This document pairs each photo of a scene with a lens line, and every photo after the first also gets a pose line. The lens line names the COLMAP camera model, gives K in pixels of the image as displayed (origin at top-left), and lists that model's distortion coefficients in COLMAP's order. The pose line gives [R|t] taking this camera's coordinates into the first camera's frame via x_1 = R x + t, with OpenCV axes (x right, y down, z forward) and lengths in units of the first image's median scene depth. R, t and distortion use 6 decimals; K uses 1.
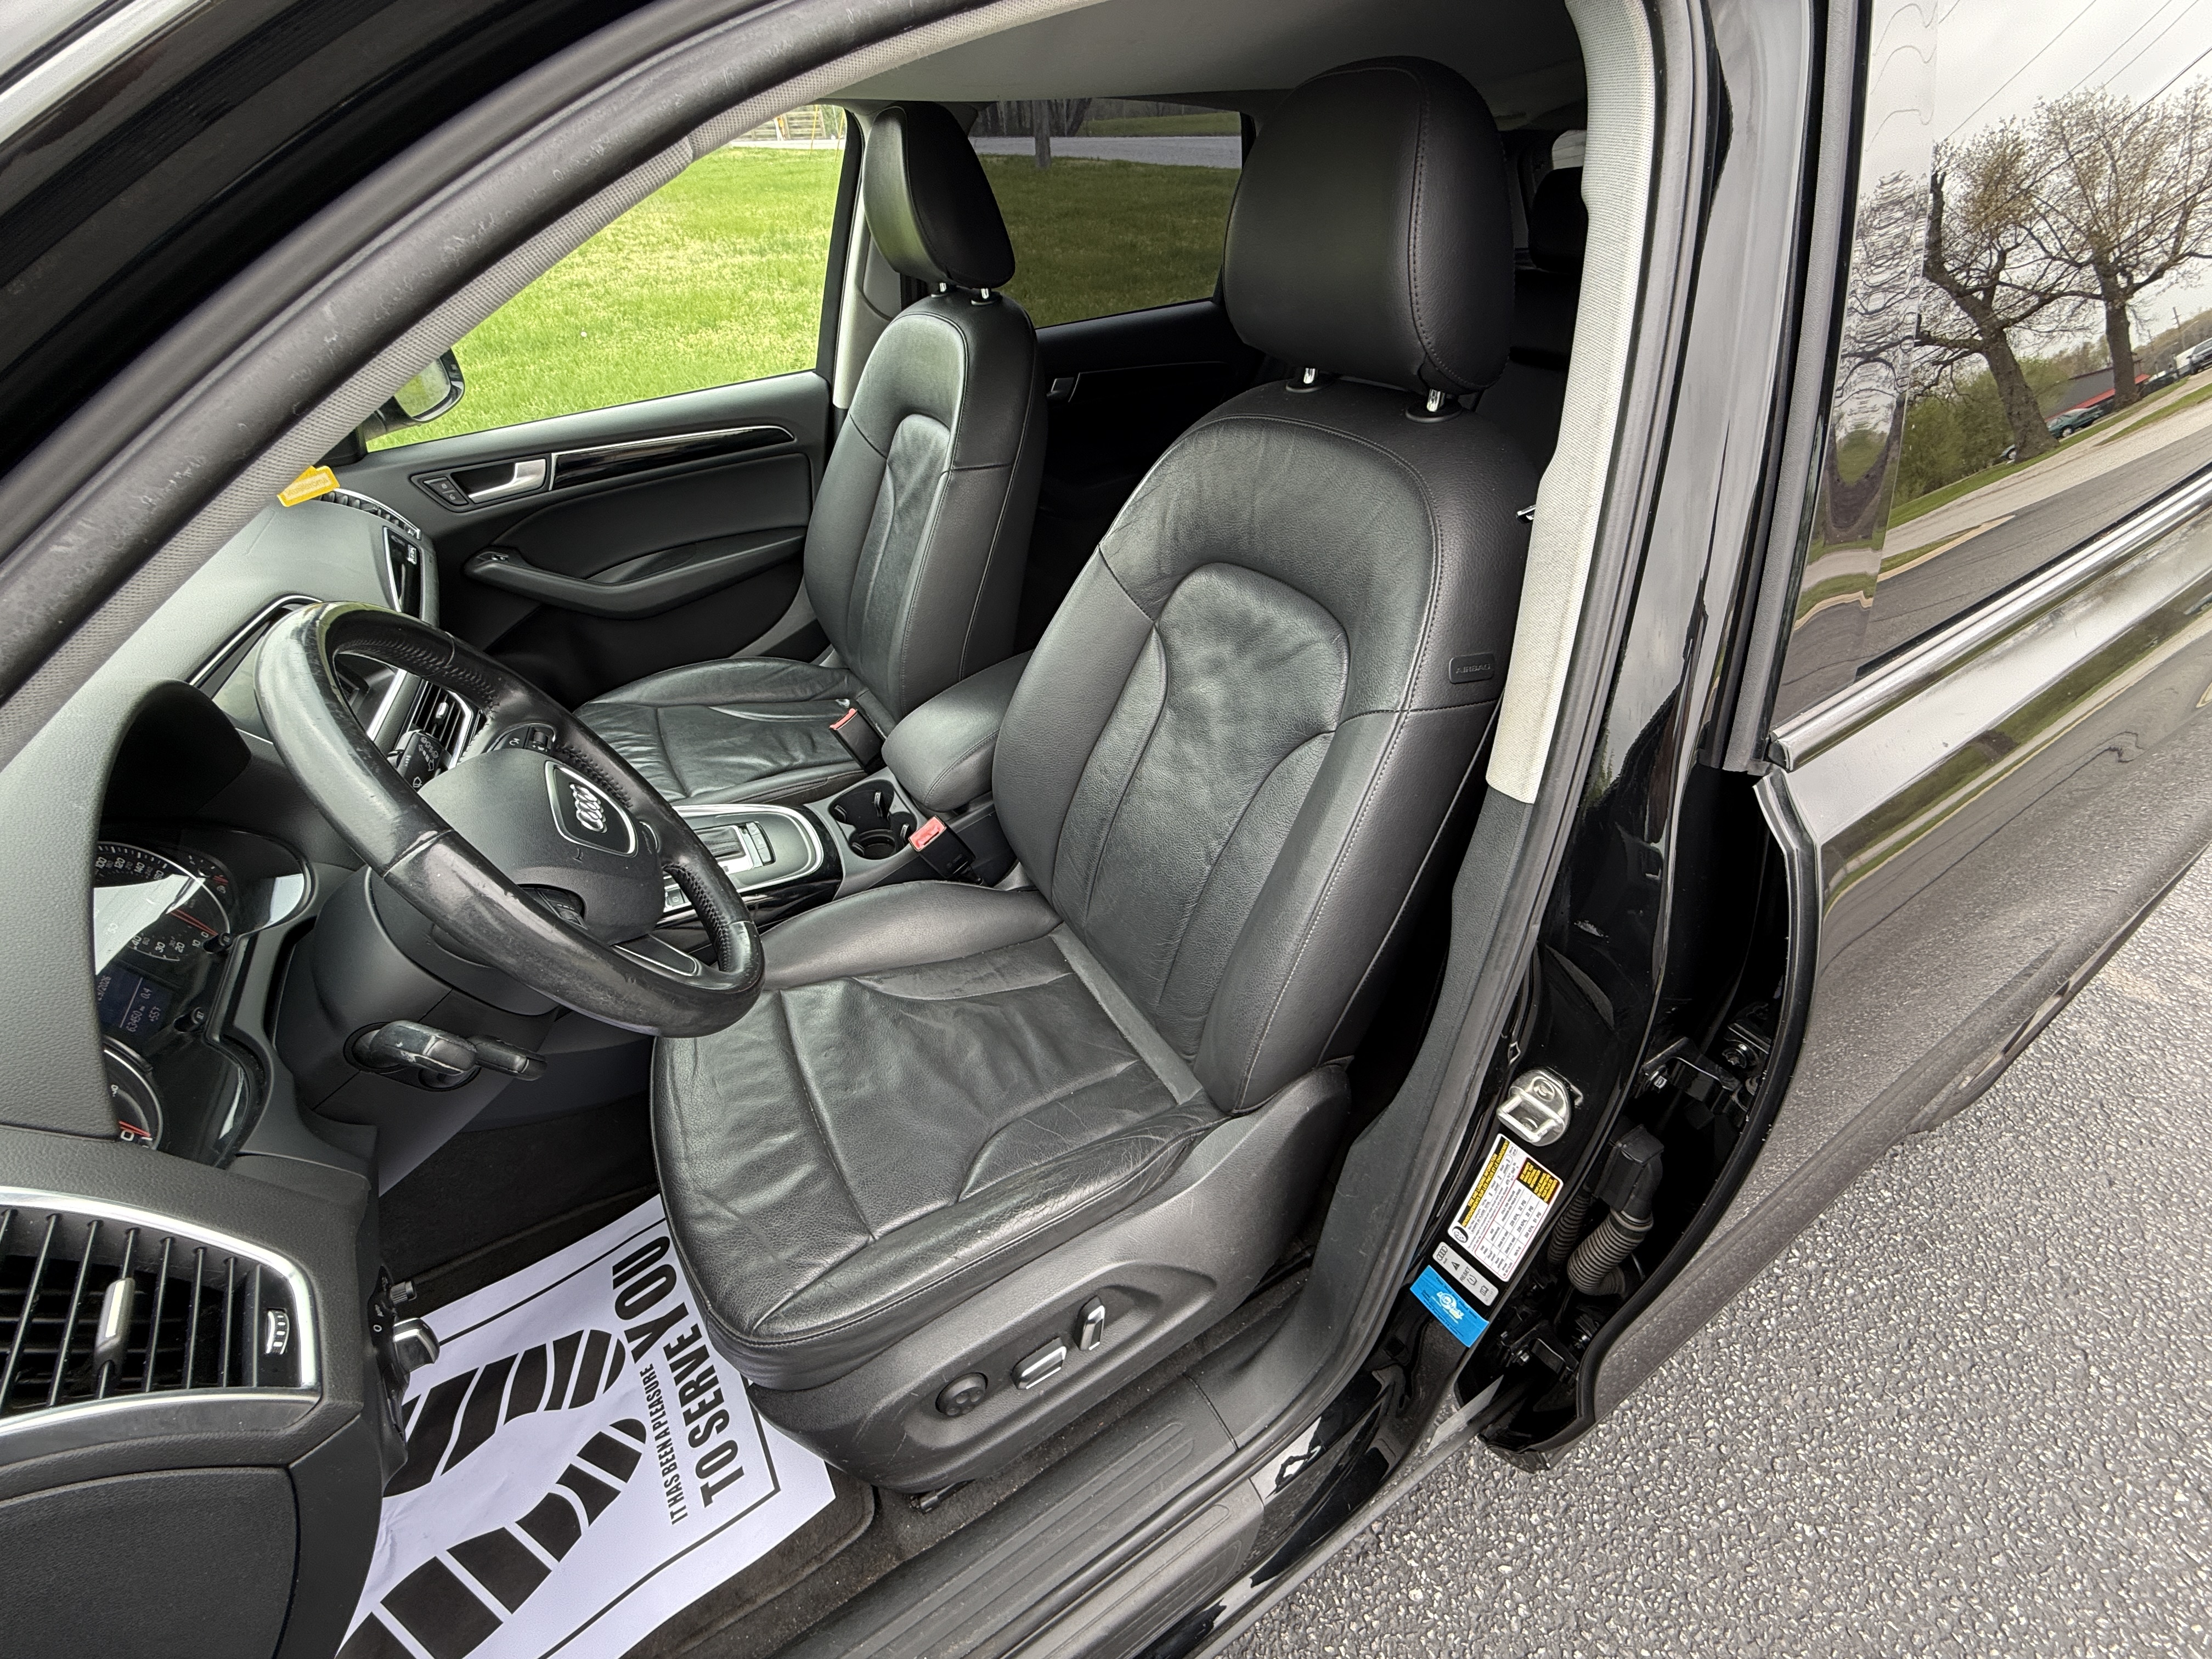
lens RADIAL K [[885.0, 0, 1104.5], [0, 885.0, 812.7], [0, 0, 1]] dist [-0.012320, 0.000834]
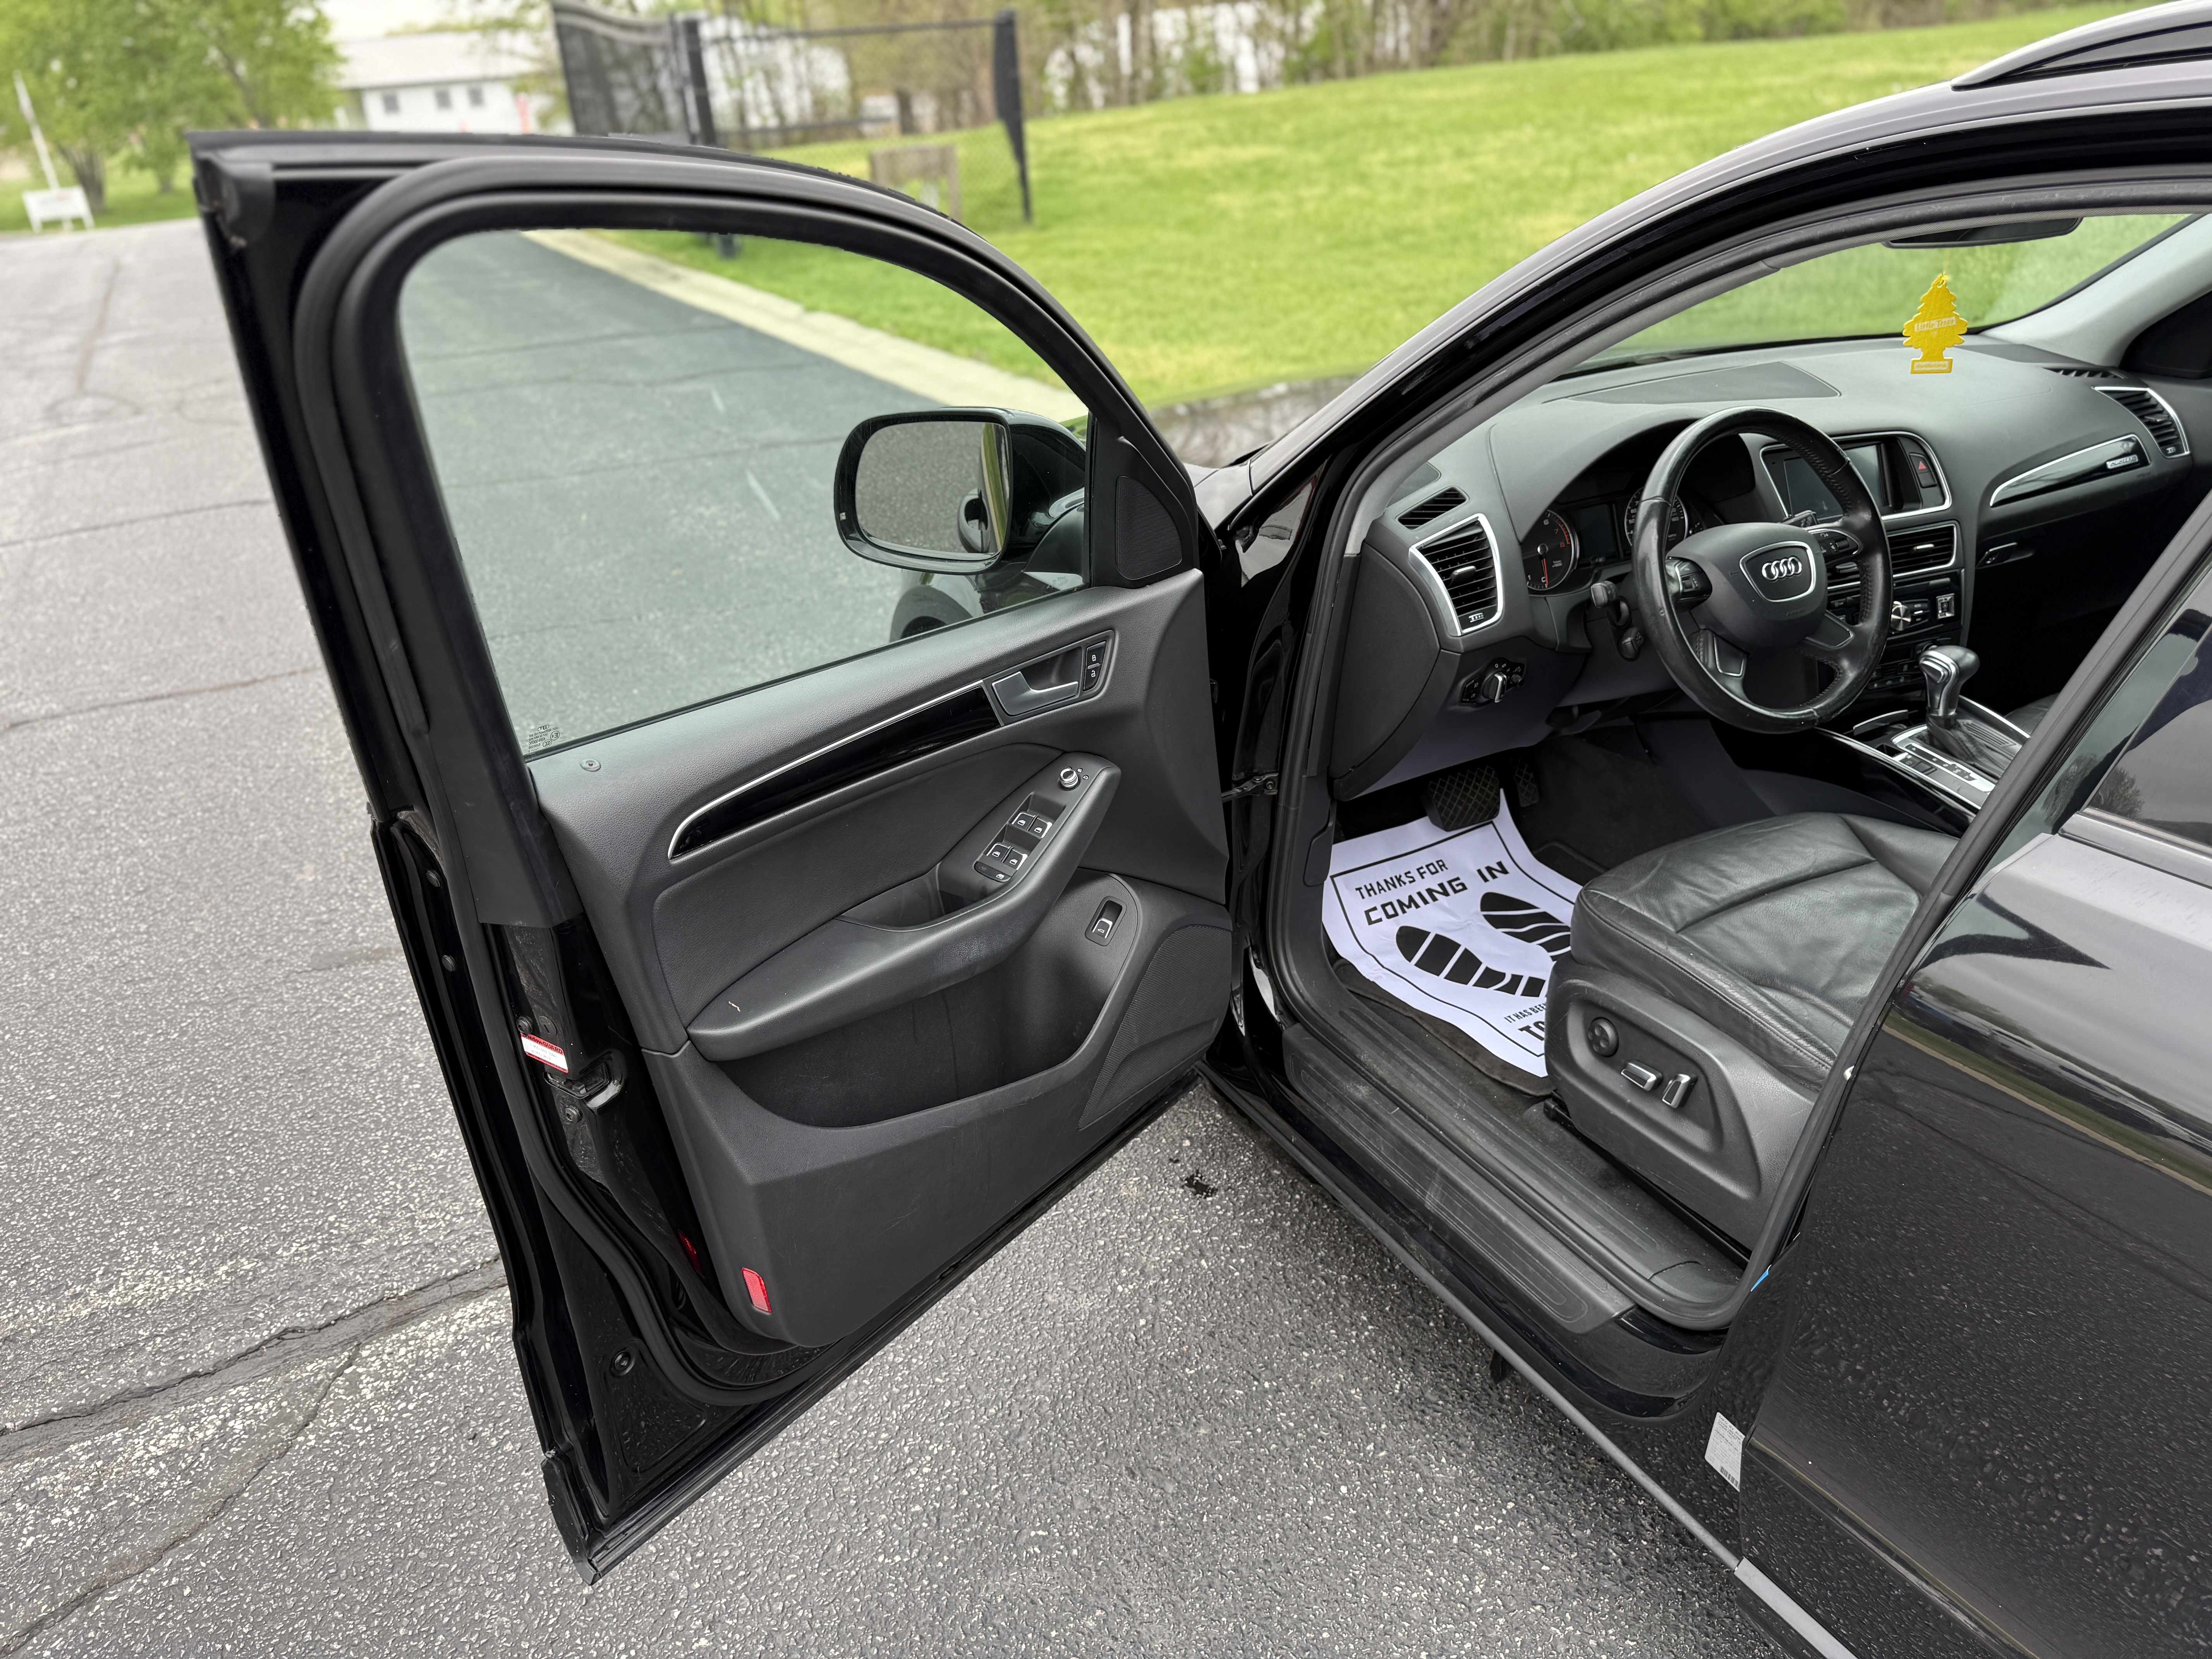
lens RADIAL K [[1559.0, 0, 1063.2], [0, 1559.0, 814.4], [0, 0, 1]] dist [0.015574, -0.025106]
pose [[-0.060178, 0.475488, -0.877662, 1.631107], [-0.552409, 0.716474, 0.426039, -0.130913], [0.831398, 0.510466, 0.219547, -0.348455]]
